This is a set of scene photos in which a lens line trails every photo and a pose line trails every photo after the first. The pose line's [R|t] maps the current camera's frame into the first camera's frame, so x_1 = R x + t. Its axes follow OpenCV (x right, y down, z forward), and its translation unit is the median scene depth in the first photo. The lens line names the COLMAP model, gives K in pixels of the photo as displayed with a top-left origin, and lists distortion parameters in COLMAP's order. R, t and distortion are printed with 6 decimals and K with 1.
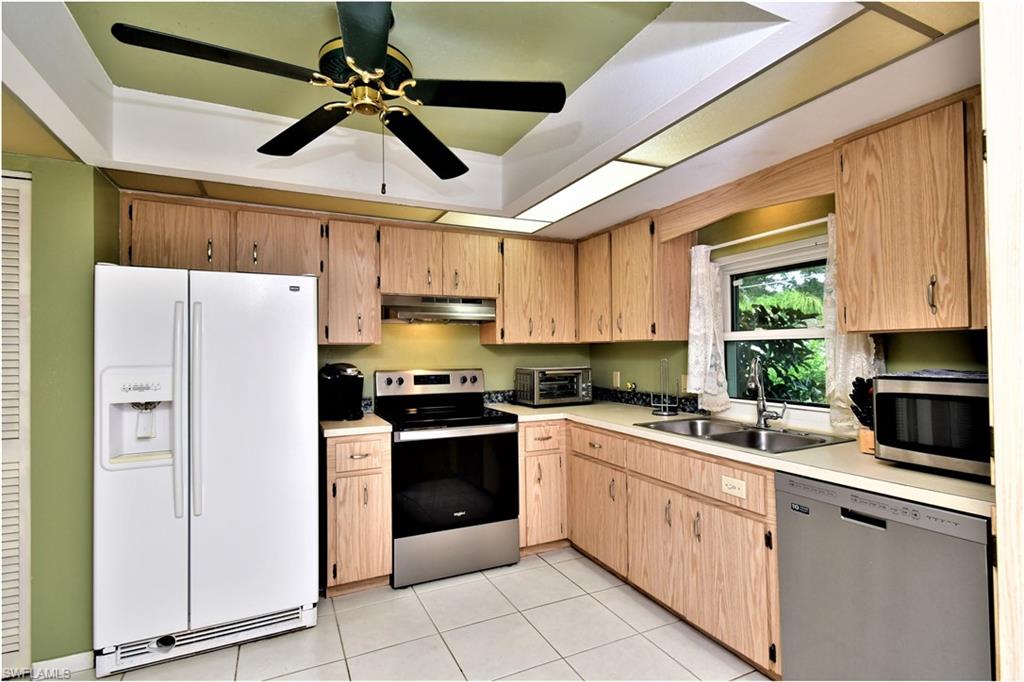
lens RADIAL K [[495.4, 0, 515.0], [0, 495.4, 342.4], [0, 0, 1]] dist [0.008413, -0.000180]
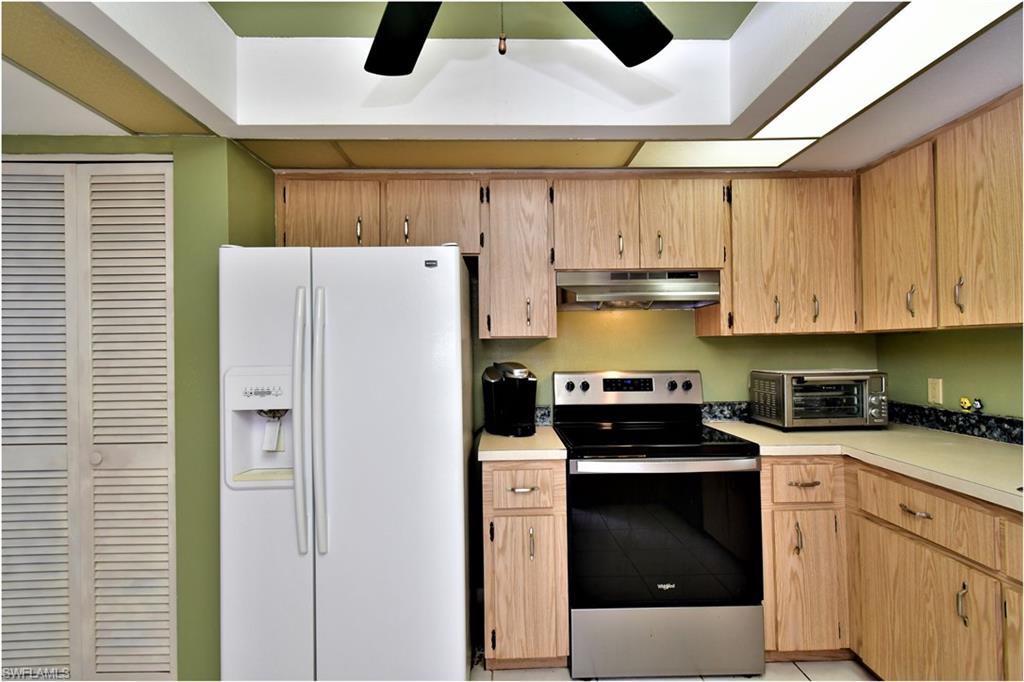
lens RADIAL K [[495.4, 0, 515.0], [0, 495.4, 342.4], [0, 0, 1]] dist [0.008413, -0.000180]
pose [[0.912471, -0.008463, -0.409053, -0.019202], [0.012275, 0.999902, 0.006695, 0.005211], [0.408957, -0.011130, 0.912486, 0.286734]]
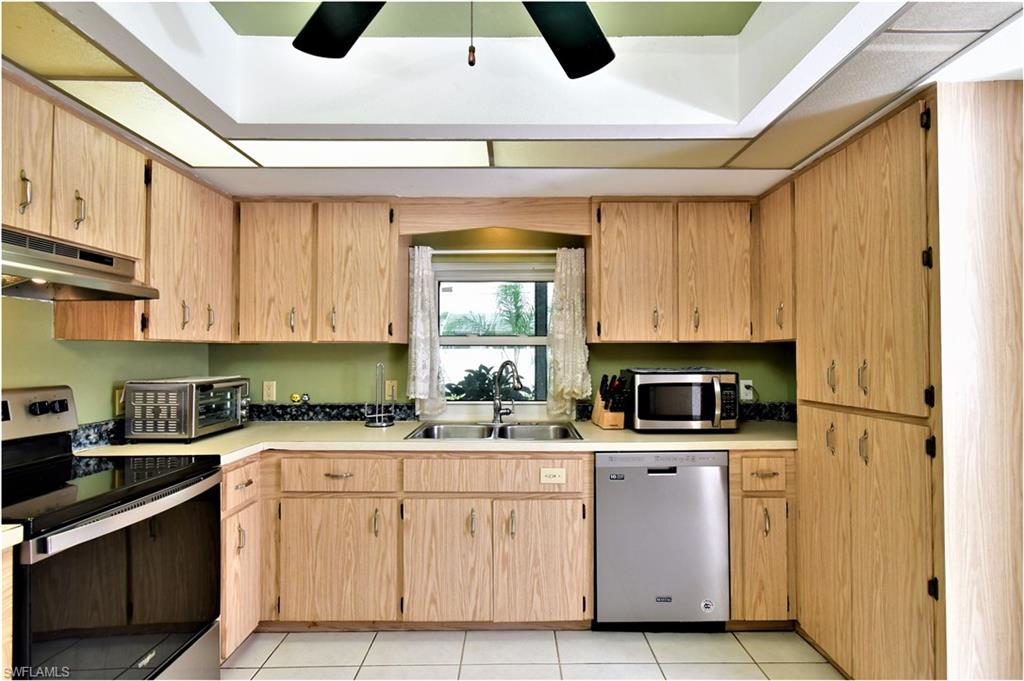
lens RADIAL K [[496.2, 0, 517.3], [0, 496.2, 347.5], [0, 0, 1]] dist [0.001261, 0.000098]
pose [[0.424250, 0.020560, 0.905312, -0.412801], [-0.019423, 0.999719, -0.013602, 0.012119], [-0.905337, -0.011813, 0.424530, 0.403667]]
